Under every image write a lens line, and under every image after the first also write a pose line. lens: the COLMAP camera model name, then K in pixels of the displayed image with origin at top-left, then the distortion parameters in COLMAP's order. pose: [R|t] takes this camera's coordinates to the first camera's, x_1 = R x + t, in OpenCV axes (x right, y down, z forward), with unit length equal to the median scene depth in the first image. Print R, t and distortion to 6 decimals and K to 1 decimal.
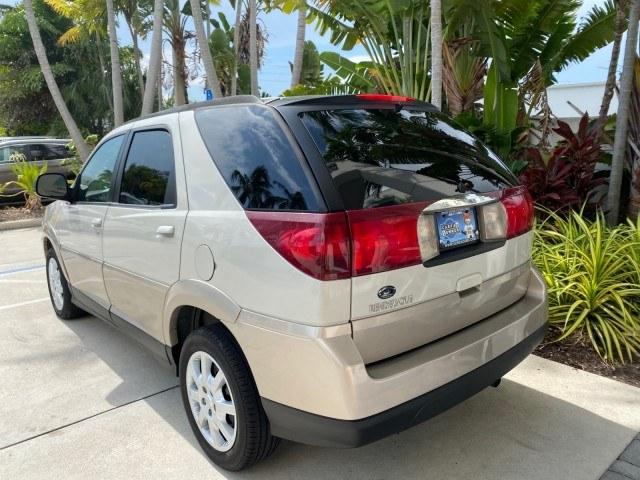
lens RADIAL K [[494.4, 0, 320.7], [0, 494.4, 241.5], [0, 0, 1]] dist [0.029992, -0.030621]
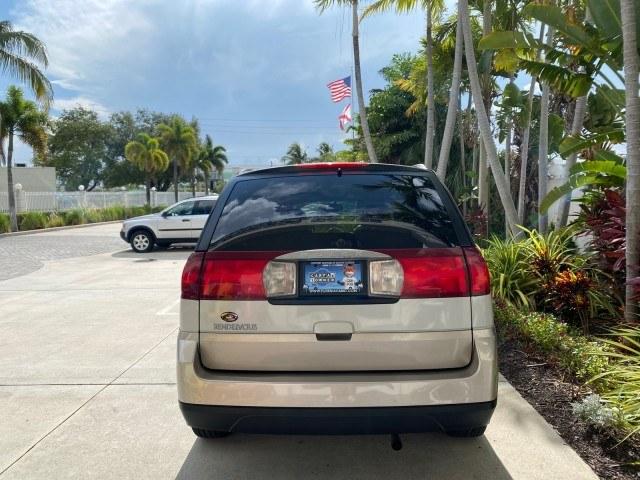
lens RADIAL K [[494.4, 0, 322.9], [0, 494.4, 240.3], [0, 0, 1]] dist [0.029992, -0.030621]
pose [[0.735914, 0.055478, -0.674798, 0.905076], [-0.123967, 0.990830, -0.053734, -0.044101], [0.665629, 0.123197, 0.736044, 0.132741]]
